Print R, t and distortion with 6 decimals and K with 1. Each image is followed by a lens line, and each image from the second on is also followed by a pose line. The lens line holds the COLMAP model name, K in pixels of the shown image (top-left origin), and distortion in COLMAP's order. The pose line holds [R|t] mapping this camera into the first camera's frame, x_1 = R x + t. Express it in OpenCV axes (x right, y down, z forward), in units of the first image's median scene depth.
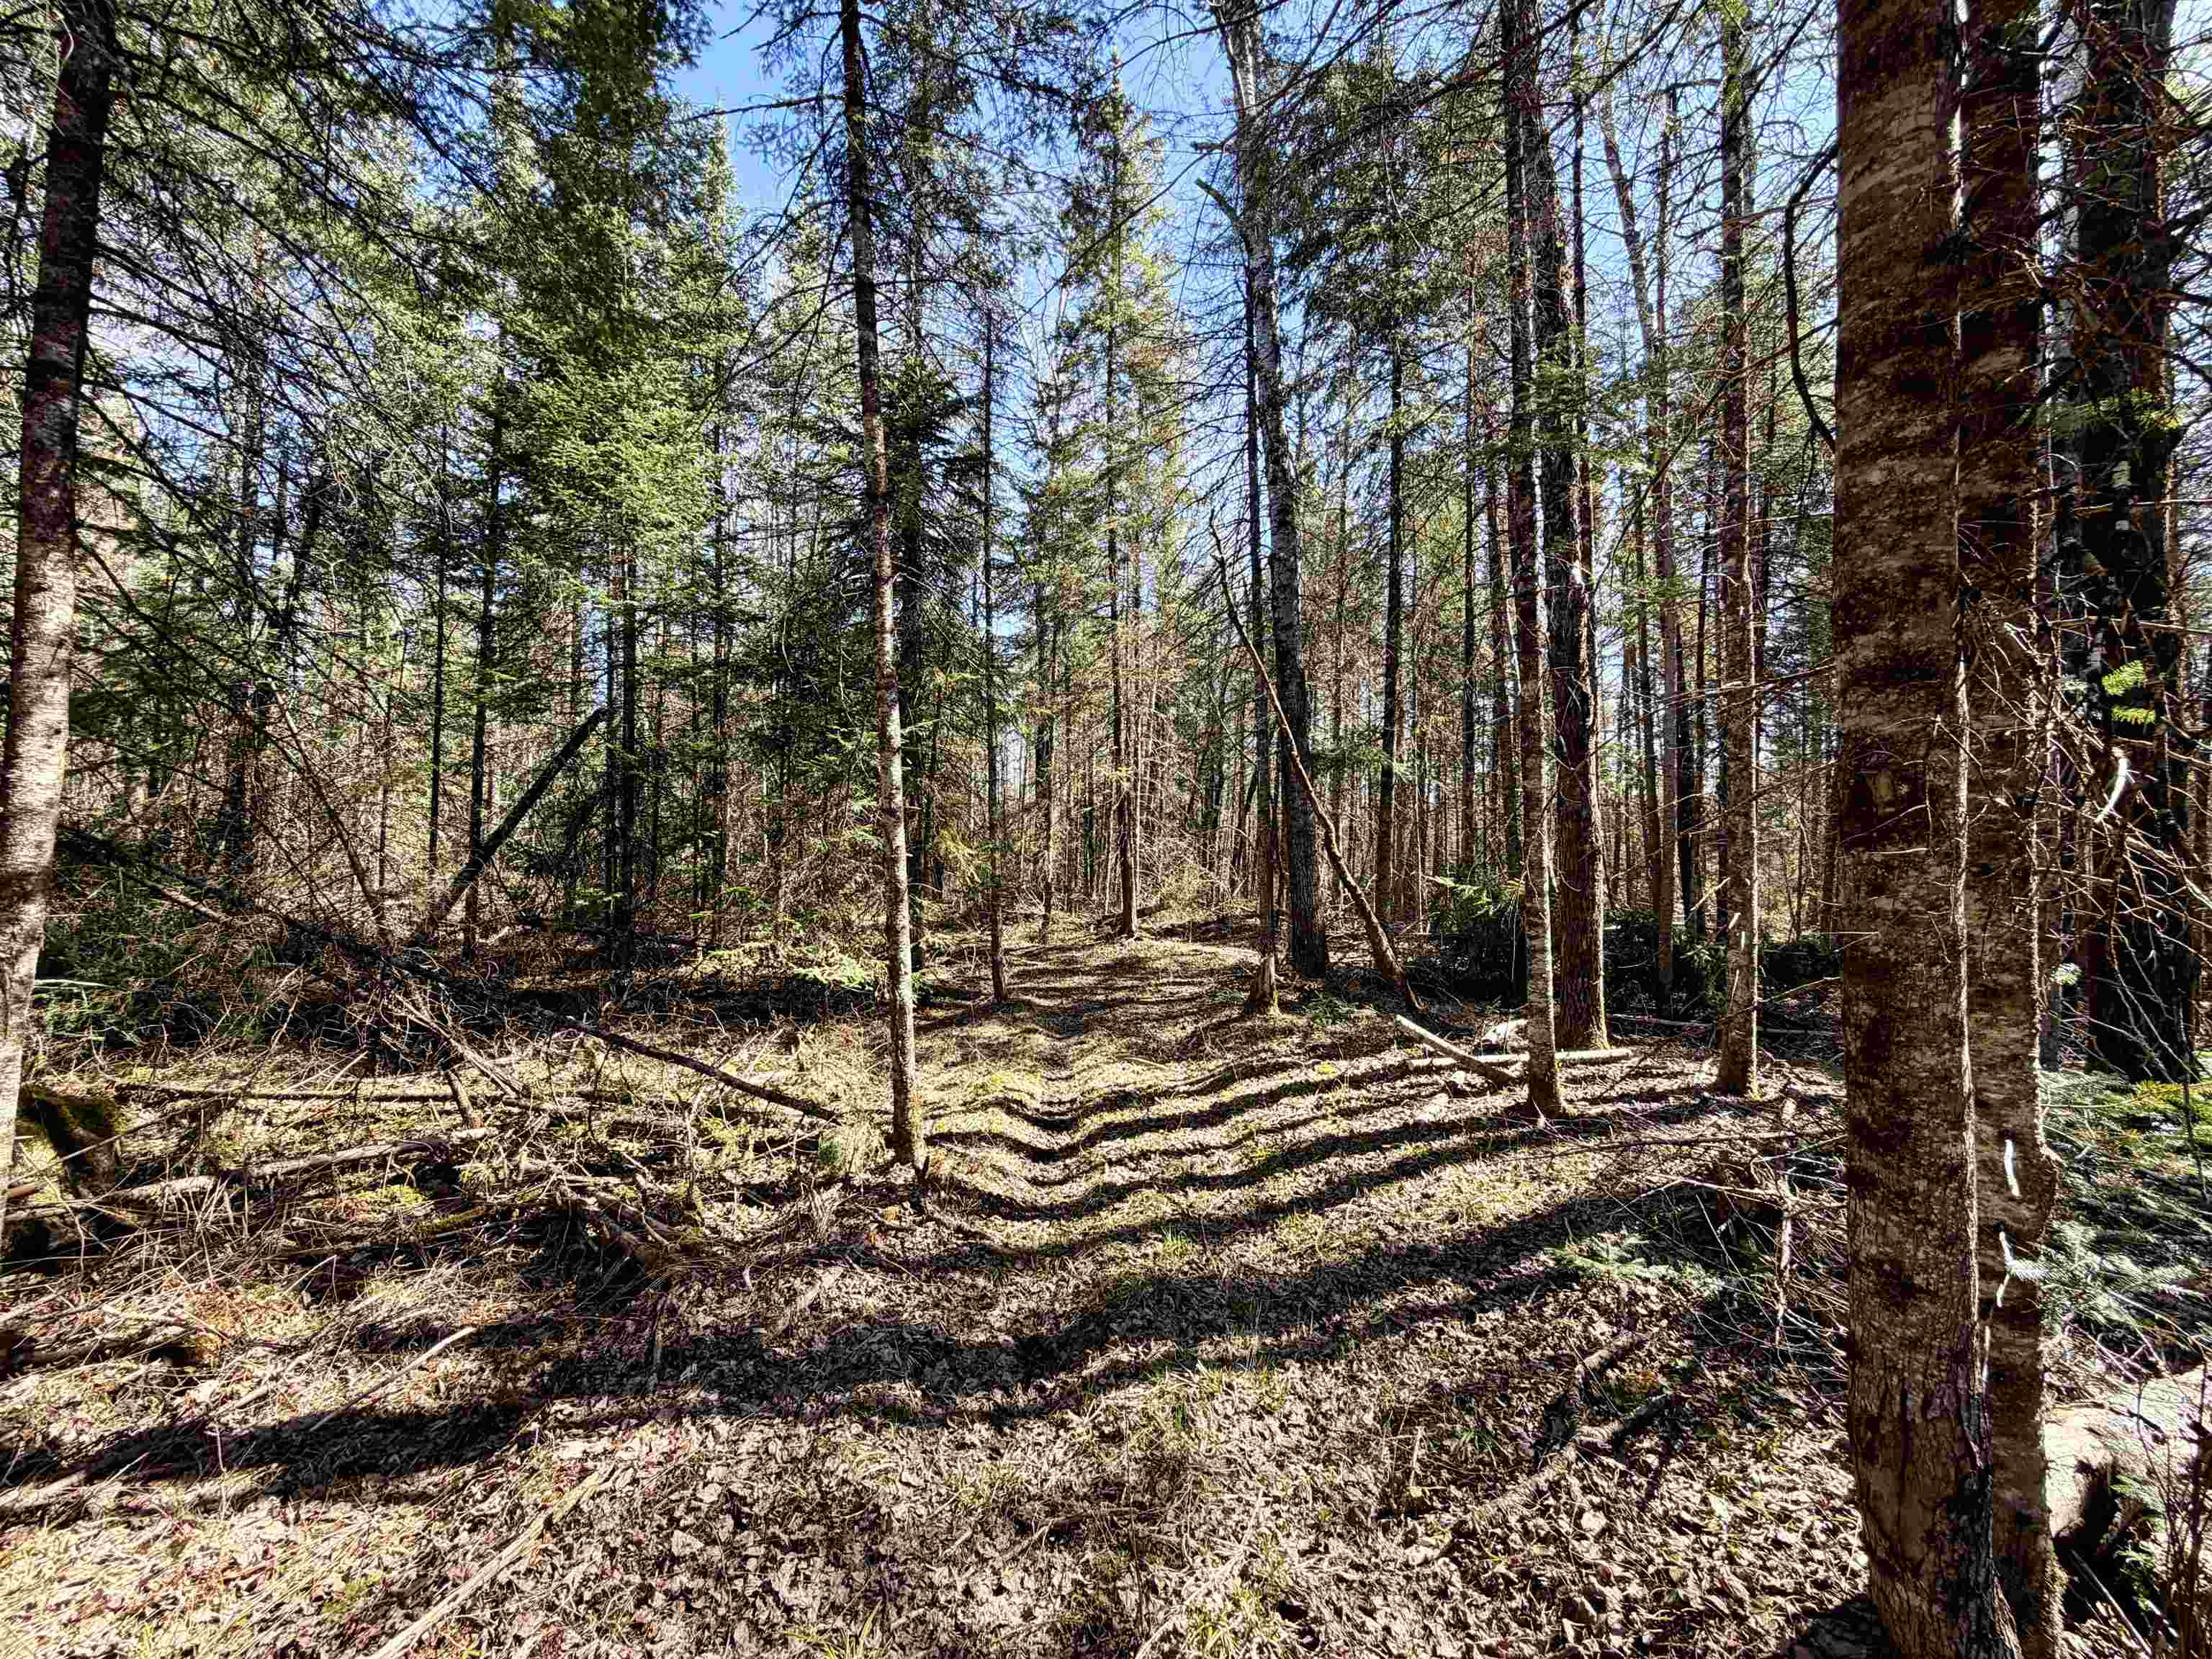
lens RADIAL K [[875.2, 0, 1105.6], [0, 875.2, 835.8], [0, 0, 1]] dist [-0.001655, 0.000096]
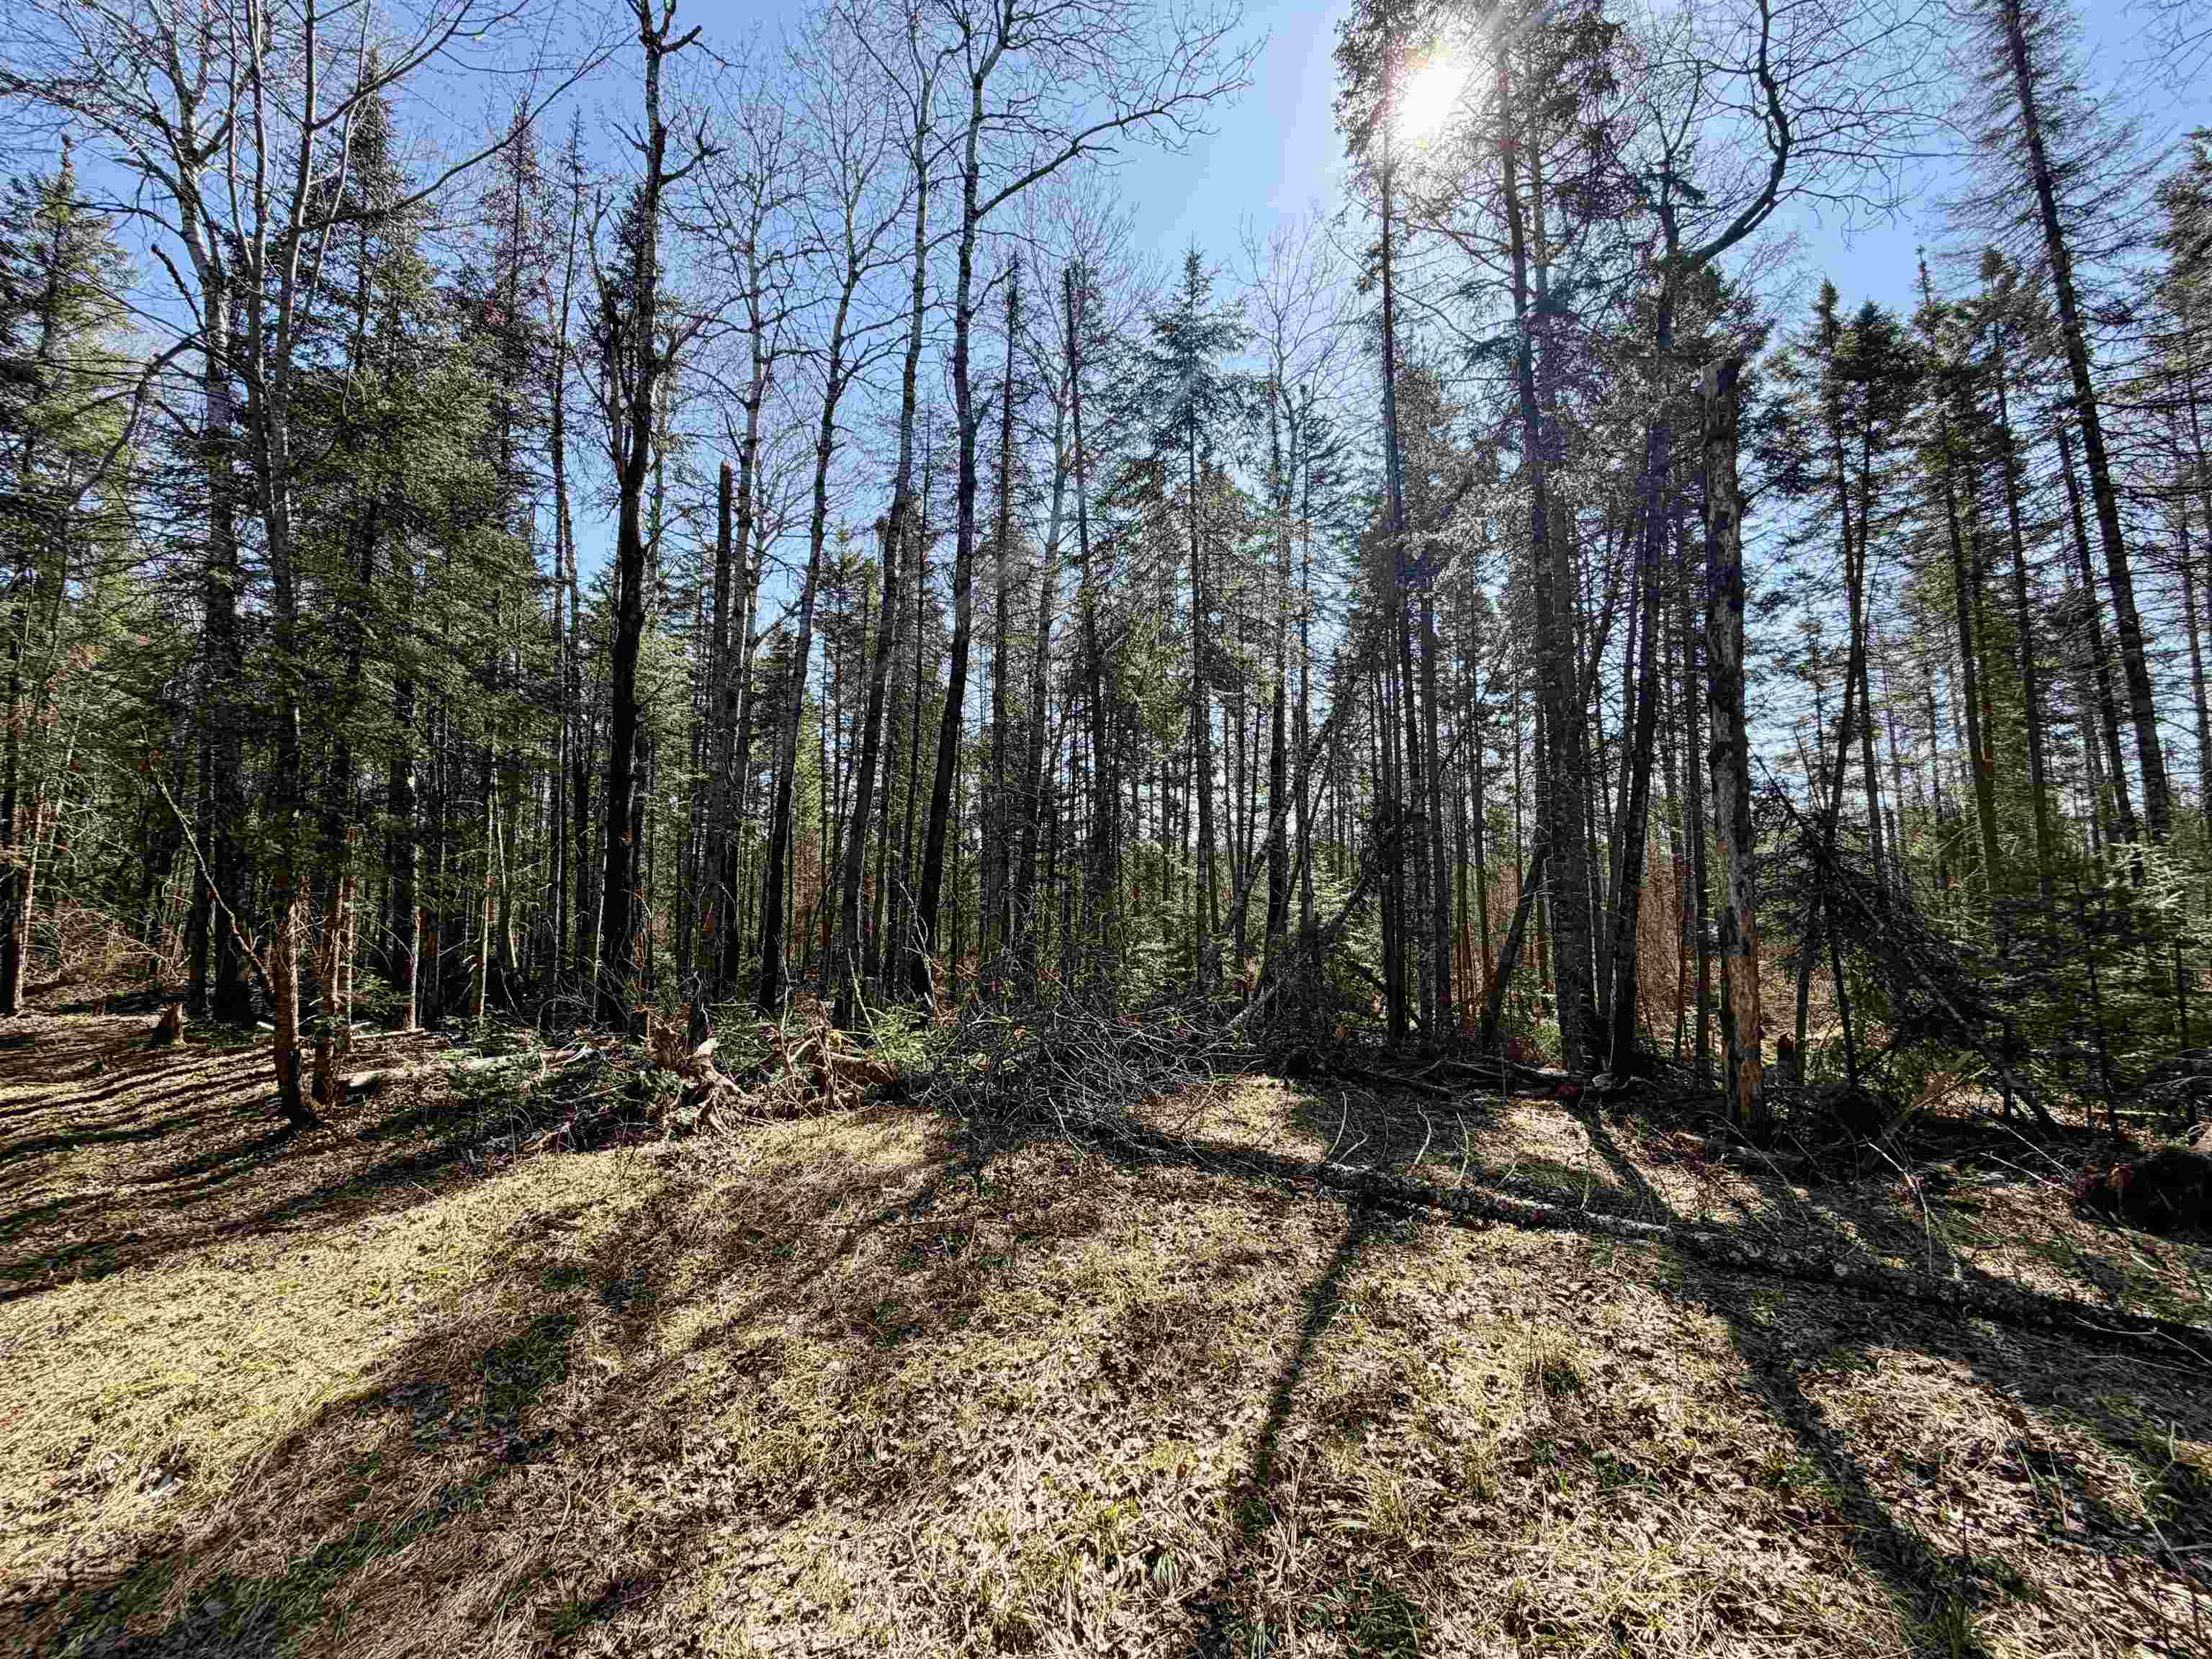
lens RADIAL K [[875.2, 0, 1102.9], [0, 875.2, 828.7], [0, 0, 1]] dist [-0.001655, 0.000096]
pose [[0.596006, 0.052709, 0.801248, -0.033495], [-0.000013, 0.997844, -0.065633, -0.025766], [-0.802980, 0.039108, 0.594722, -0.511896]]
